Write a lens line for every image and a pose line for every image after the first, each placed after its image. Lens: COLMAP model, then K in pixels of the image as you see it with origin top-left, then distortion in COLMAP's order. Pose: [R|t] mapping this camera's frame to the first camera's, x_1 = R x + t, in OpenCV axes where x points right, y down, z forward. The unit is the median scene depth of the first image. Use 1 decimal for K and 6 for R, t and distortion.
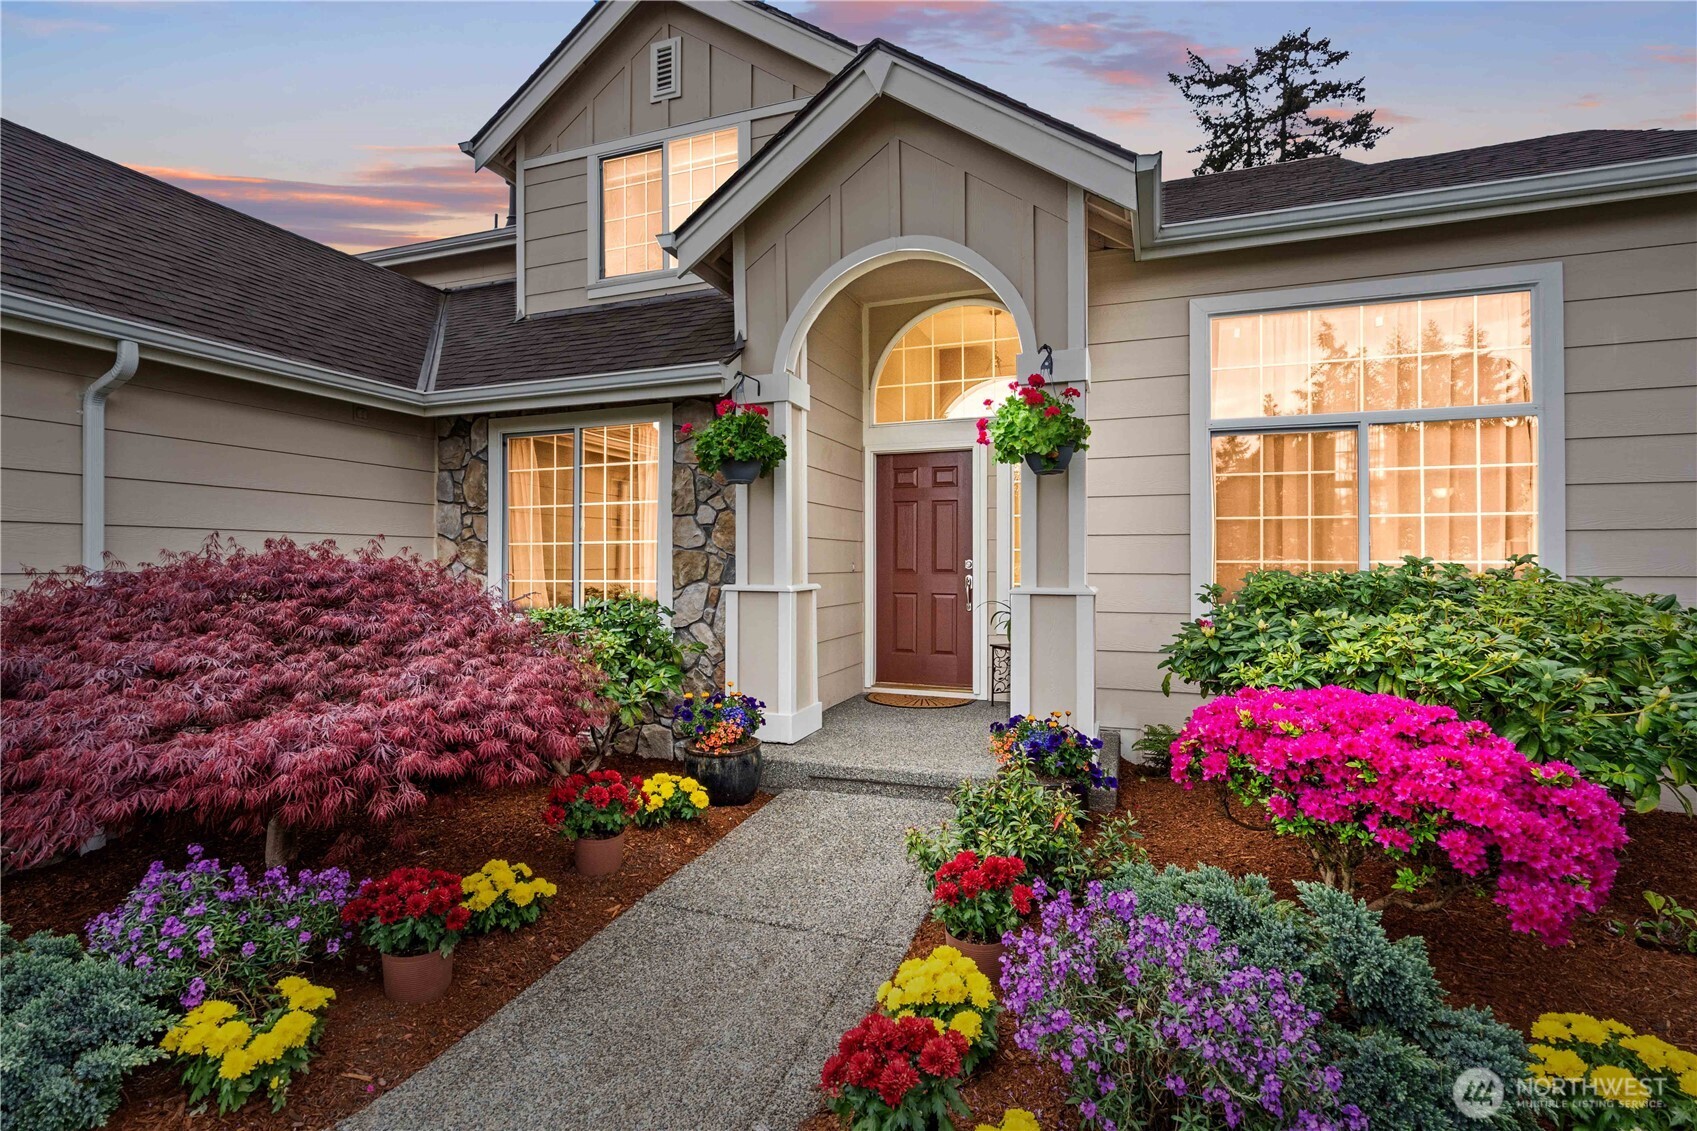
lens RADIAL K [[822.0, 0, 835.4], [0, 822.0, 554.9], [0, 0, 1]] dist [-0.000829, 0.000053]
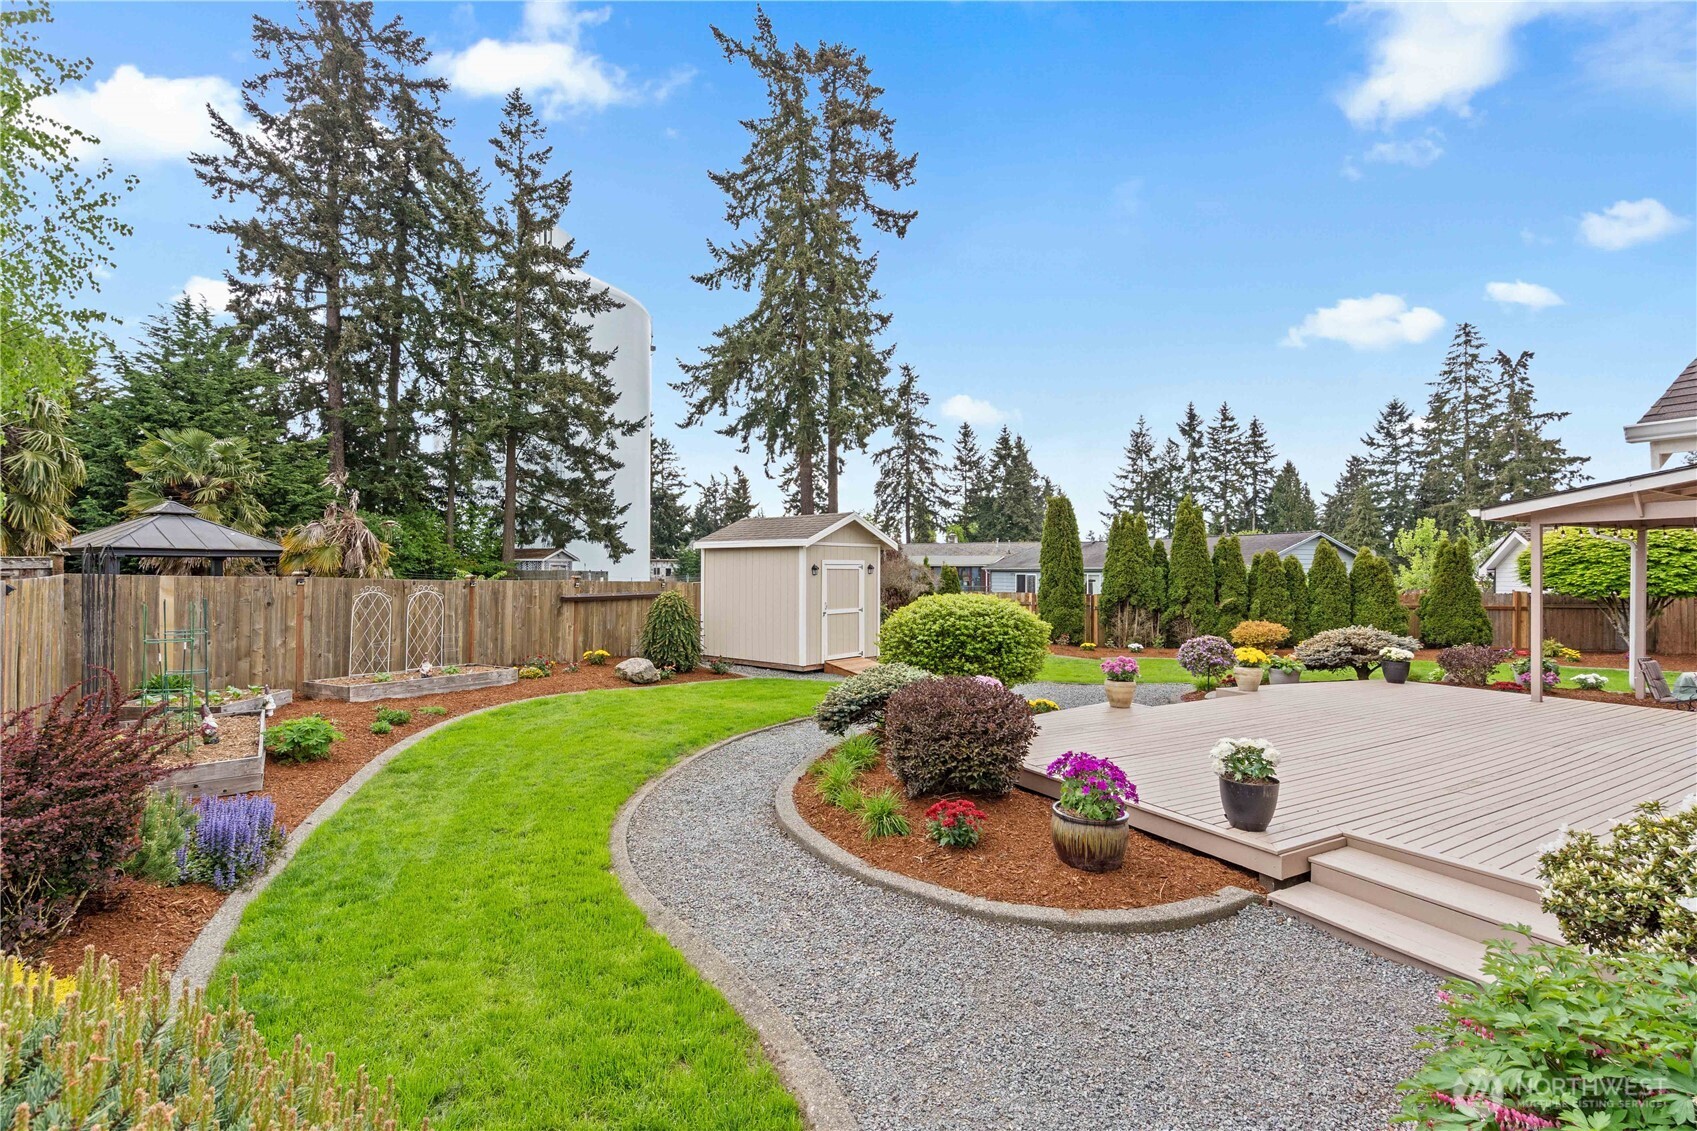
lens RADIAL K [[784.3, 0, 853.1], [0, 784.3, 561.6], [0, 0, 1]] dist [-0.001746, 0.000690]
pose [[0.635978, 0.009011, 0.771655, -1.261655], [-0.010258, 0.999942, -0.003223, -0.031077], [-0.771639, -0.005866, 0.636034, 2.821945]]
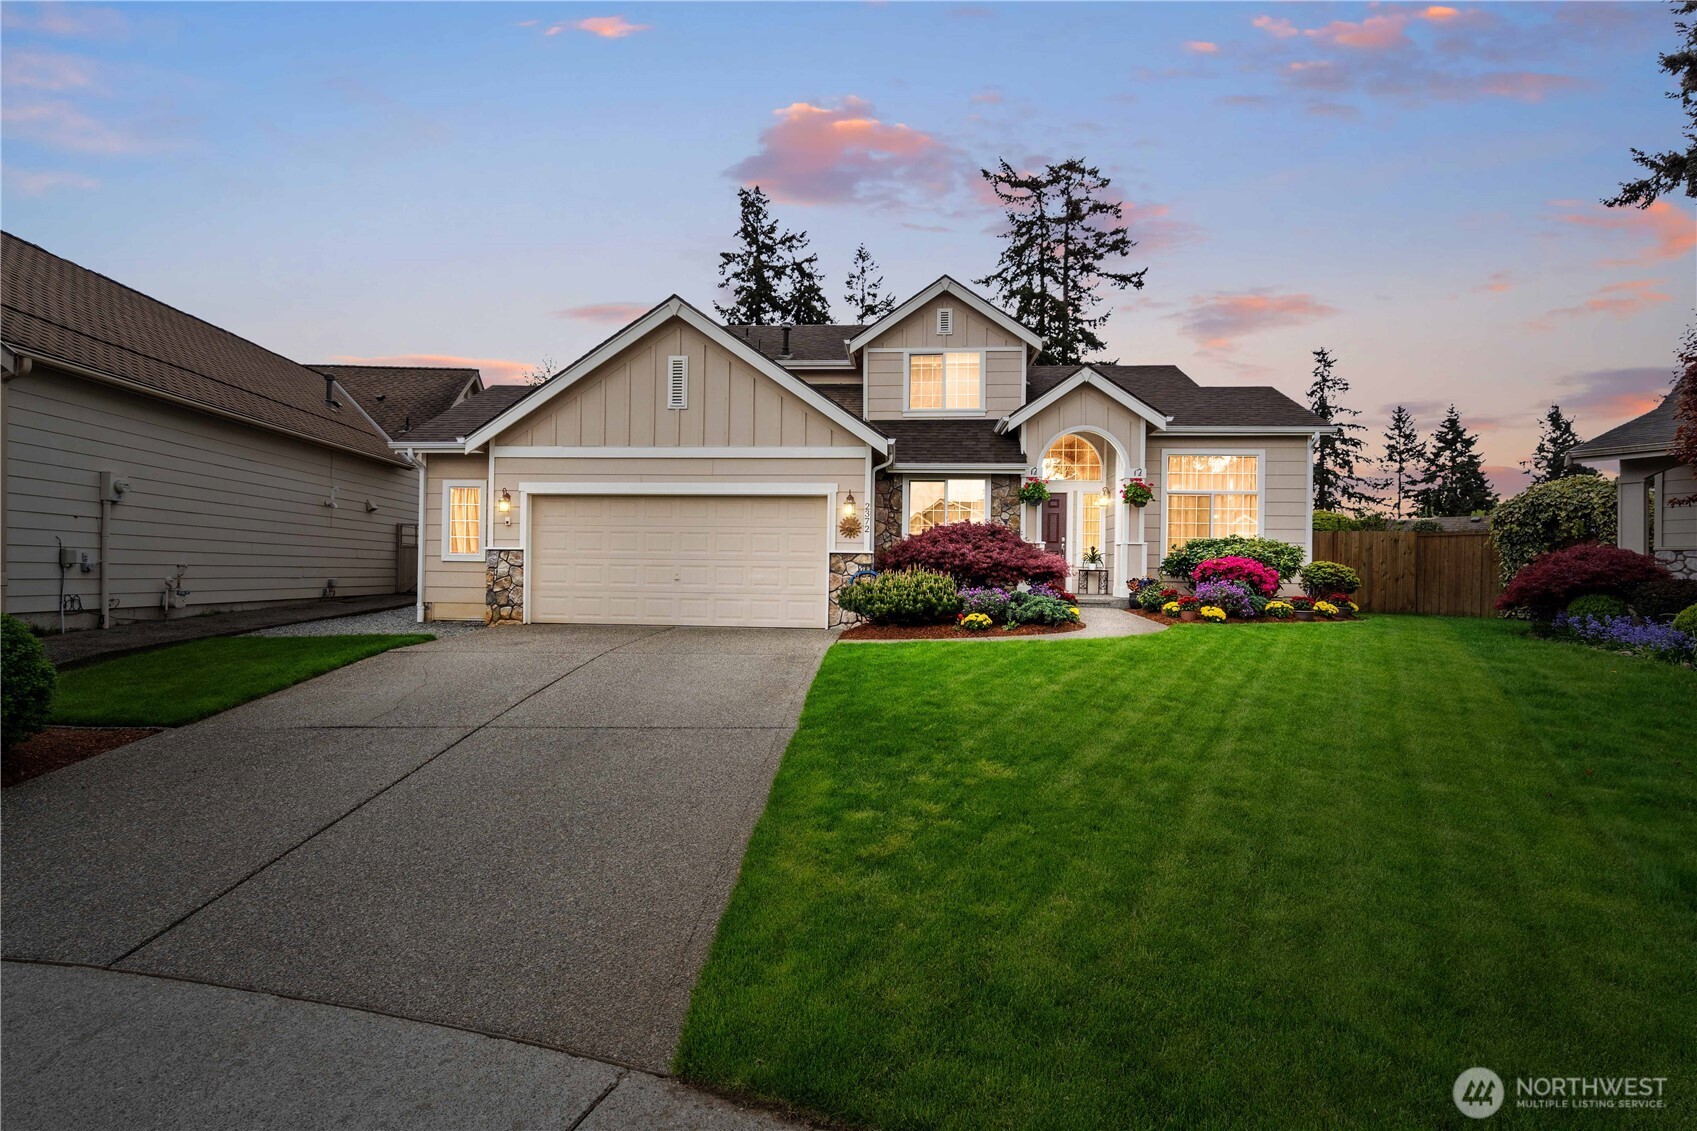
lens RADIAL K [[843.2, 0, 848.5], [0, 843.2, 565.5], [0, 0, 1]] dist [0.001286, 0.001396]
pose [[0.955227, 0.015643, 0.295461, -1.276587], [-0.016379, 0.999866, 0.000016, 0.106937], [-0.295421, -0.004855, 0.955355, -1.307238]]
